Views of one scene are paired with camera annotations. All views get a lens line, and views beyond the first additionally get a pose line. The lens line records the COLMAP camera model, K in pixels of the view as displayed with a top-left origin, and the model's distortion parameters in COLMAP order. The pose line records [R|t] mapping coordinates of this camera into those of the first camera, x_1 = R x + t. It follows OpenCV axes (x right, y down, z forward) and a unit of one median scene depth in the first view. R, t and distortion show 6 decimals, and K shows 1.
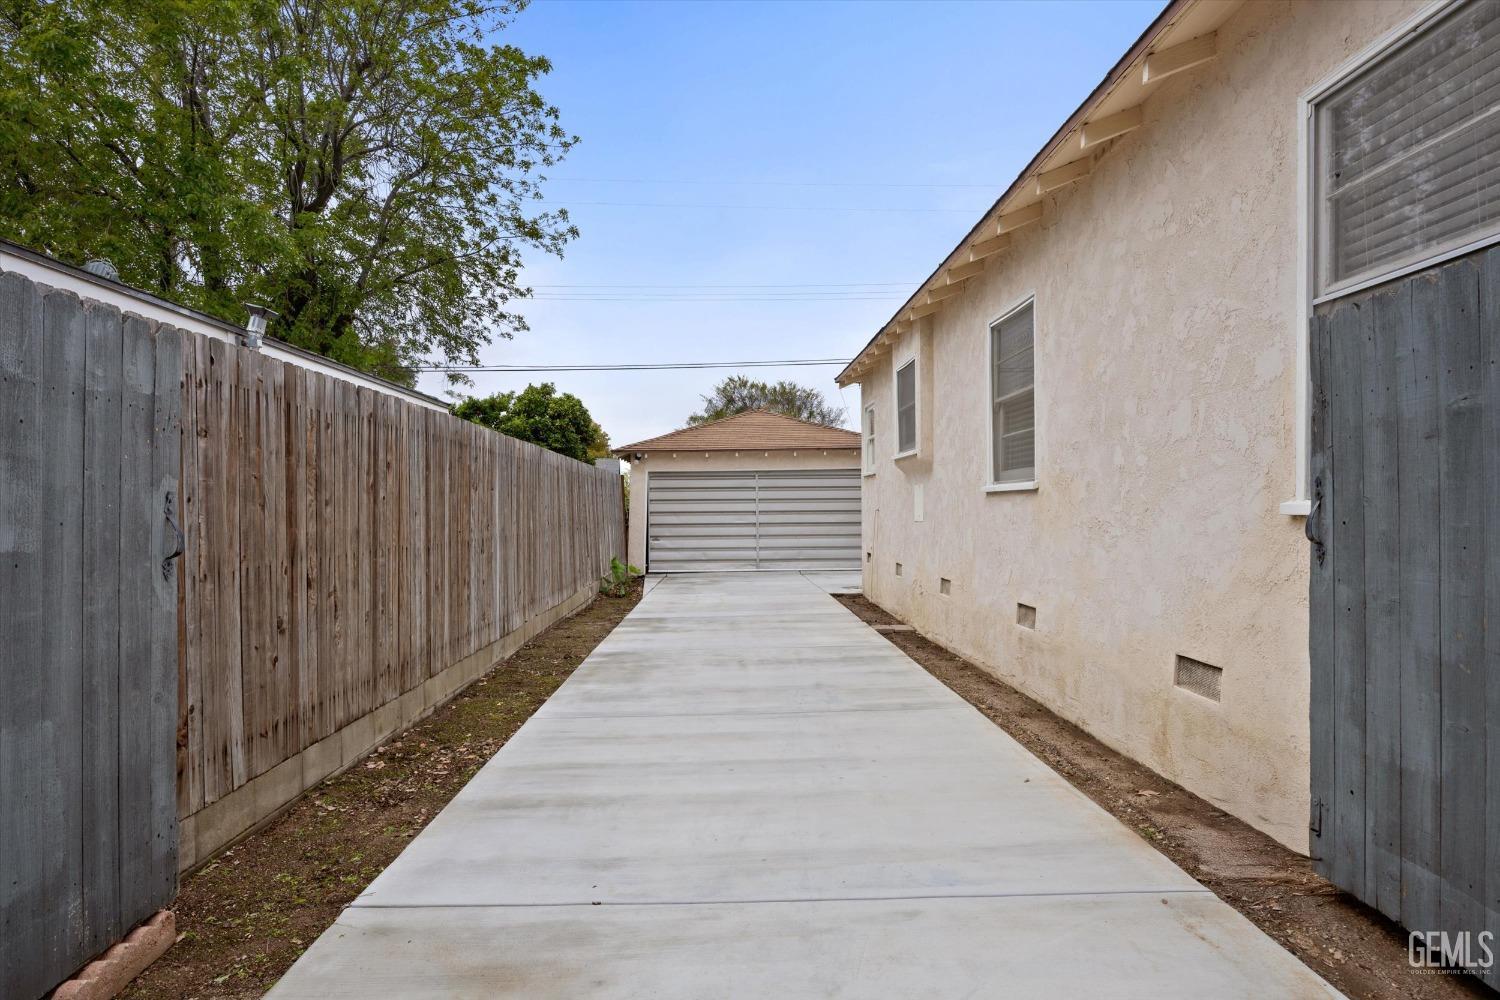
lens RADIAL K [[825.8, 0, 743.6], [0, 825.8, 505.6], [0, 0, 1]] dist [-0.000933, -0.000168]
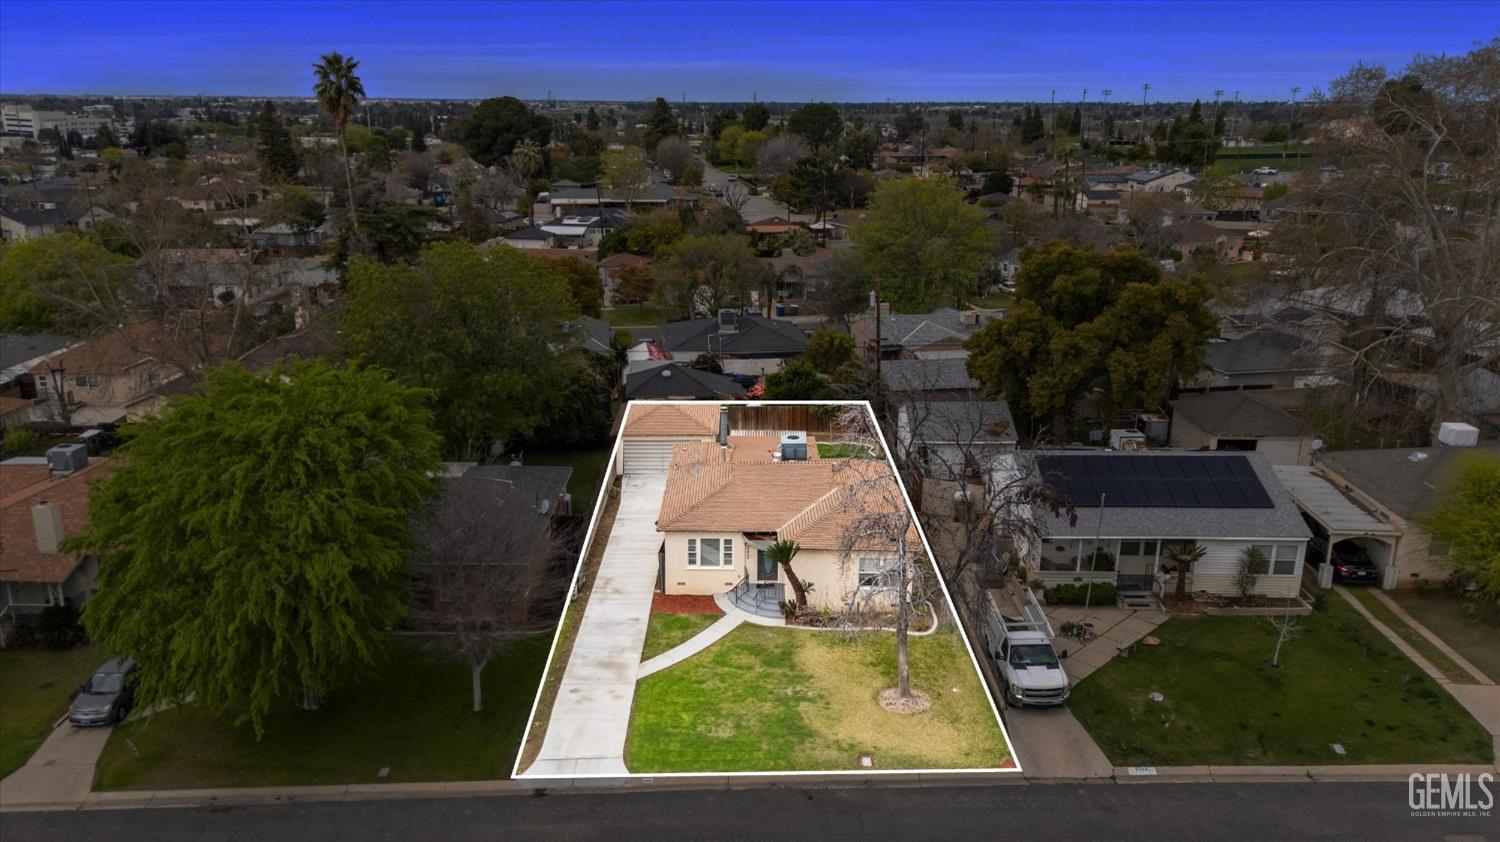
lens RADIAL K [[1116.3, 0, 750.0], [0, 1116.3, 421.0], [0, 0, 1]] dist [0.116896, -0.179549]
pose [[0.999656, 0.016753, -0.020155, 0.402069], [-0.010243, 0.957598, 0.287924, -1.228363], [0.024124, -0.287619, 0.957441, -2.675754]]
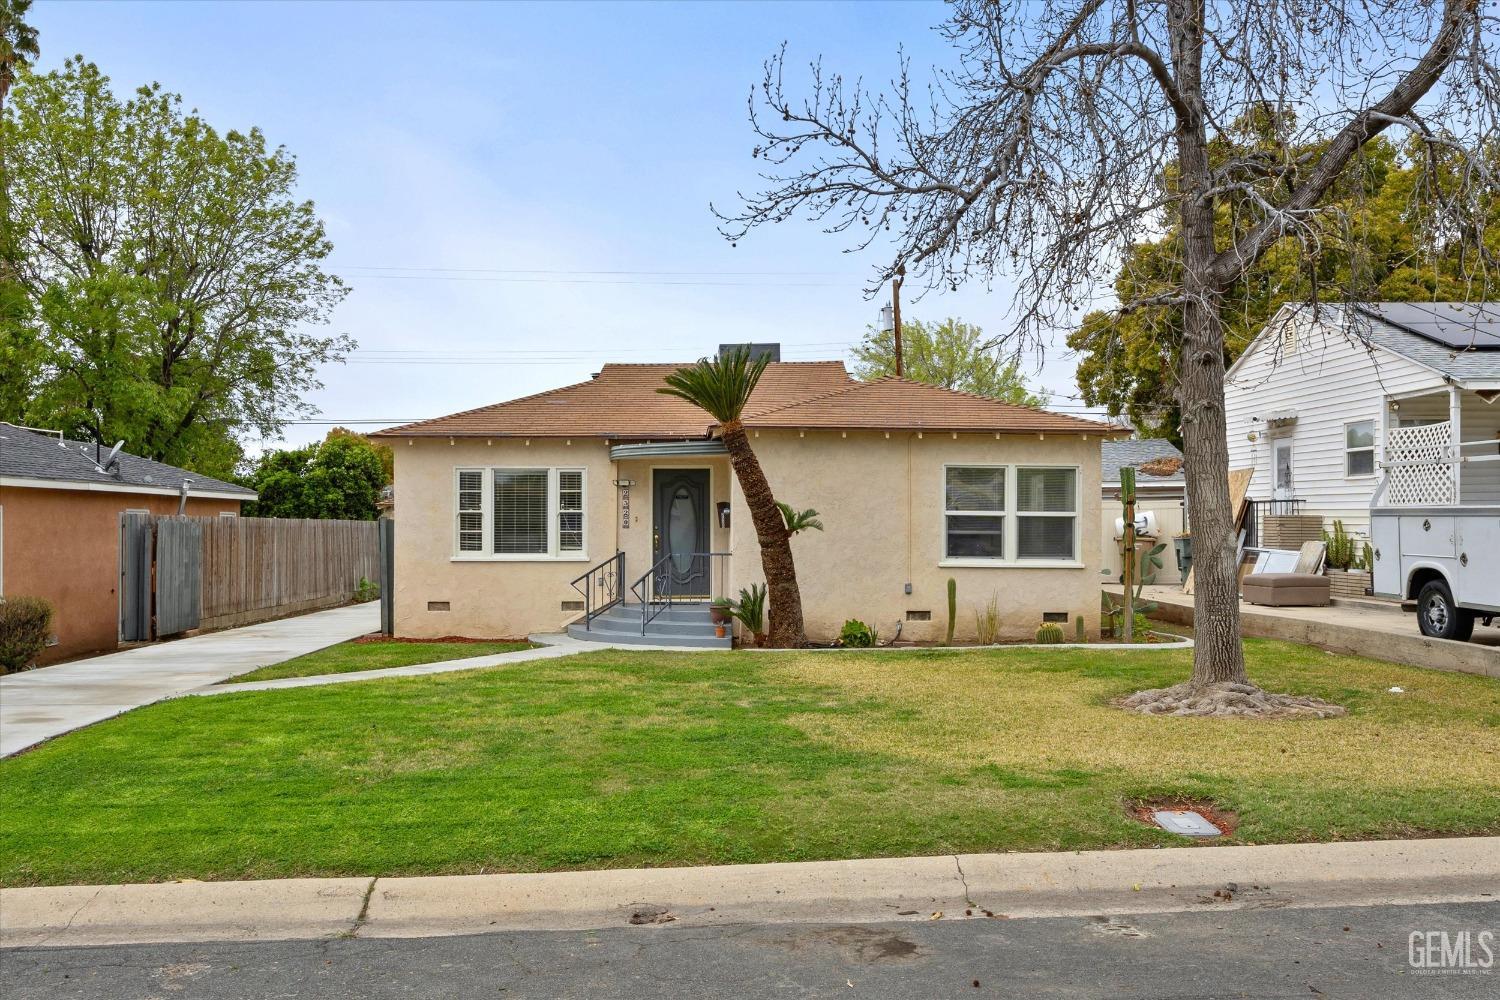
lens RADIAL K [[1269.0, 0, 715.0], [0, 1269.0, 516.3], [0, 0, 1]] dist [-0.003210, -0.007897]
pose [[0.999939, 0.004729, -0.009947, 0.439897], [-0.004800, 0.999963, -0.007114, -0.033149], [0.009913, 0.007161, 0.999925, -1.156950]]
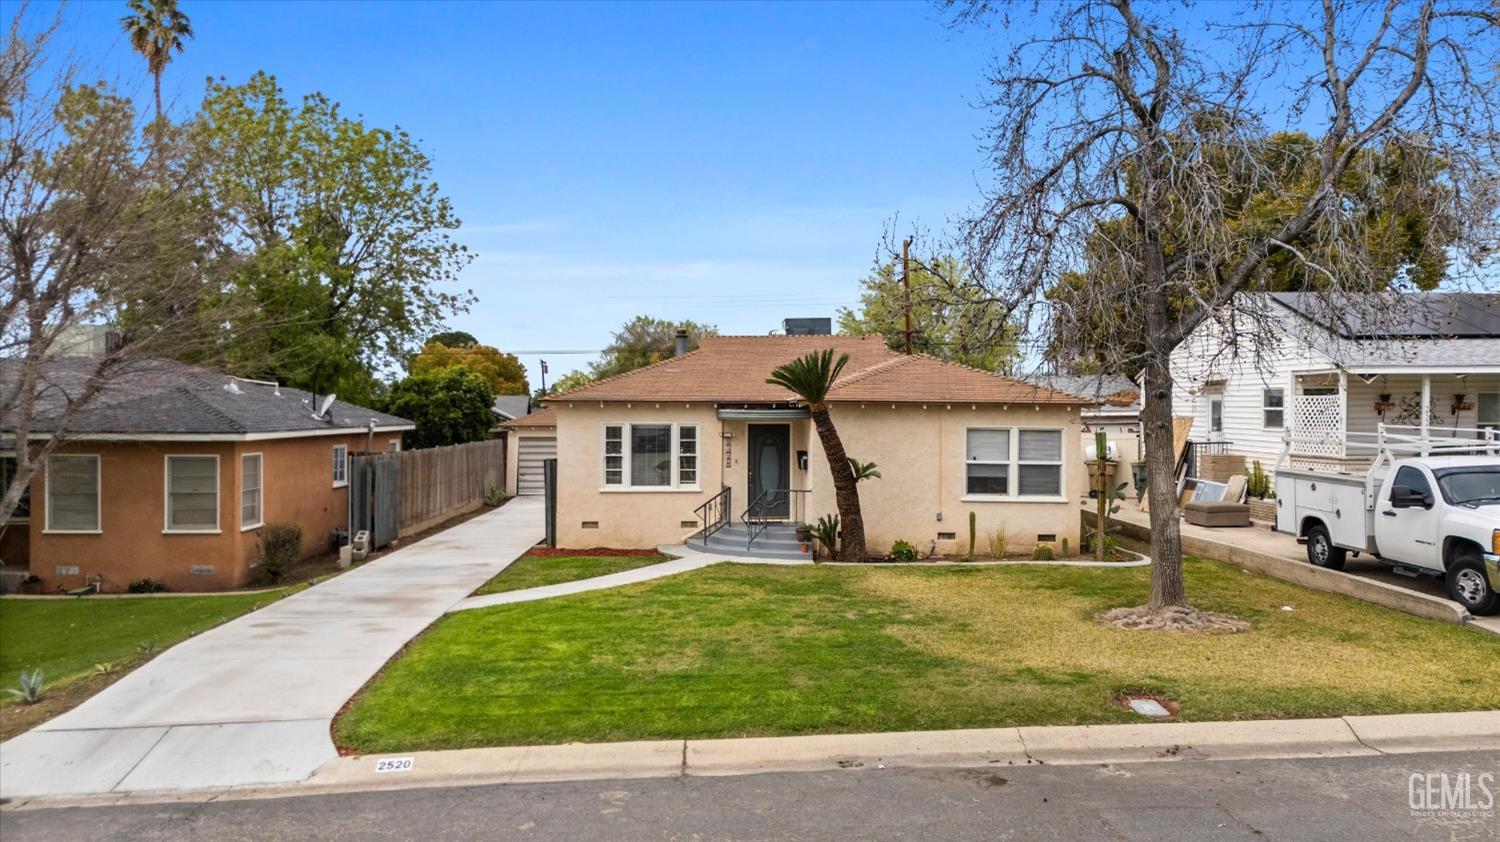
lens RADIAL K [[1098.7, 0, 750.0], [0, 1098.7, 421.0], [0, 0, 1]] dist [0.118854, -0.167620]
pose [[0.999904, 0.007455, 0.011719, 0.354196], [-0.007583, 0.999911, 0.010955, -0.106071], [-0.011636, -0.011043, 0.999871, -1.371199]]
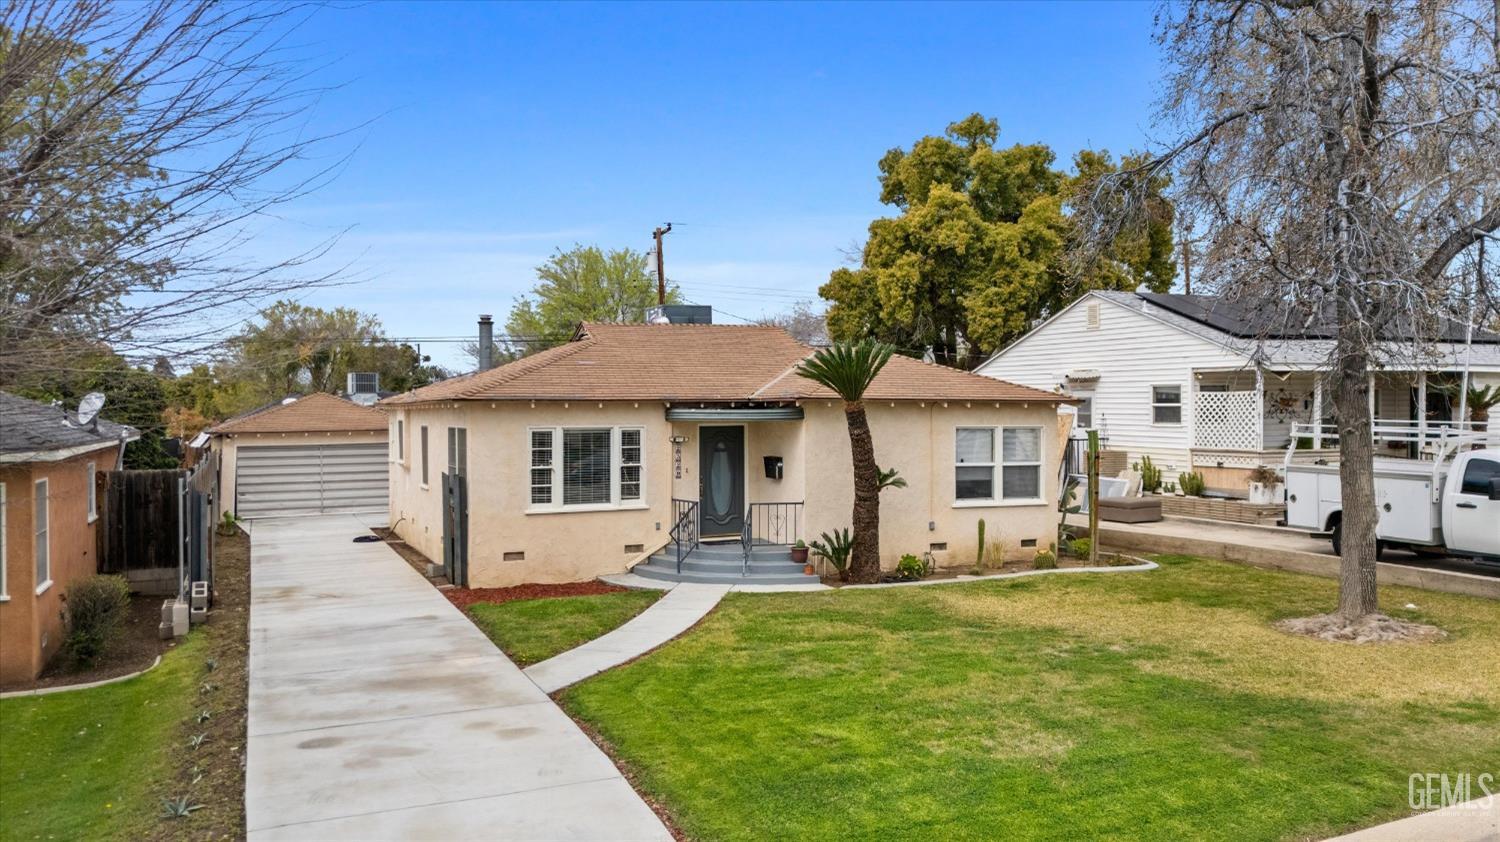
lens RADIAL K [[1116.3, 0, 750.0], [0, 1116.3, 421.0], [0, 0, 1]] dist [0.116896, -0.179549]
pose [[0.923734, -0.003693, 0.383016, -0.048801], [-0.000385, 0.999944, 0.010570, -0.105386], [-0.383034, -0.009912, 0.923681, -1.102473]]
